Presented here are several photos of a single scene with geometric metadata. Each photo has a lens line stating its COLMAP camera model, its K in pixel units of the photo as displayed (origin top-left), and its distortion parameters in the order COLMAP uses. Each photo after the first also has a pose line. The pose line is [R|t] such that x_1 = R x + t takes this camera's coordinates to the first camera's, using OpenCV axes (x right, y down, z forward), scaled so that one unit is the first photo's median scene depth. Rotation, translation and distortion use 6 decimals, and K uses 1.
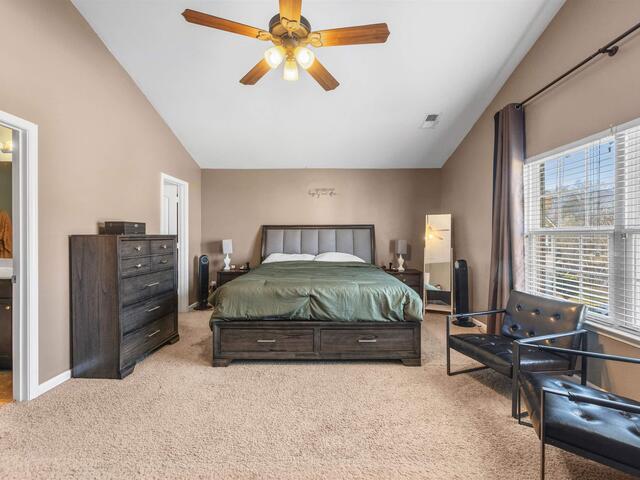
lens RADIAL K [[276.8, 0, 317.6], [0, 276.8, 235.0], [0, 0, 1]] dist [-0.001388, 0.000502]
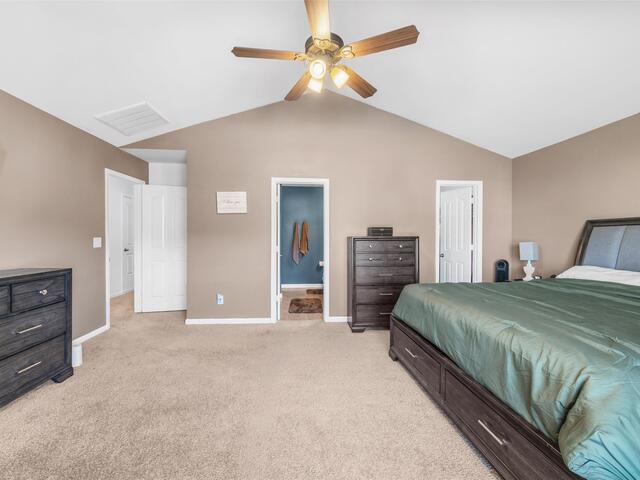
lens RADIAL K [[276.8, 0, 325.2], [0, 276.8, 237.8], [0, 0, 1]] dist [-0.001388, 0.000502]
pose [[0.097067, 0.002390, -0.995275, 0.627941], [0.002811, 0.999992, 0.002675, 0.001143], [0.995274, -0.003058, 0.097059, 0.571981]]
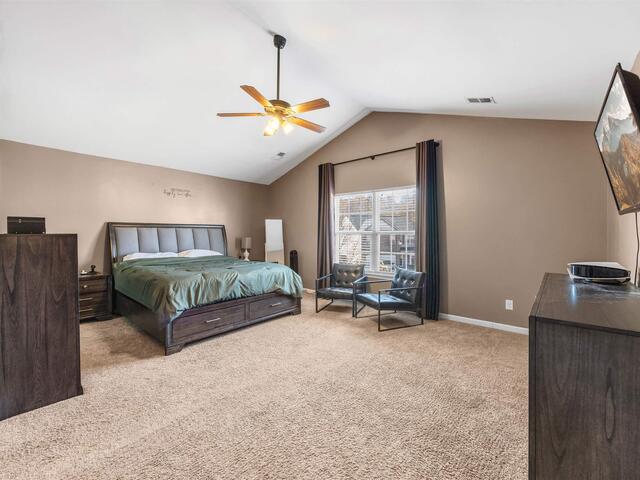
lens RADIAL K [[276.8, 0, 320.3], [0, 276.8, 238.1], [0, 0, 1]] dist [-0.001388, 0.000502]
pose [[0.641380, -0.009081, 0.767170, -0.738864], [-0.005416, 0.999851, 0.016363, -0.005147], [-0.767205, -0.014650, 0.641235, -0.135835]]
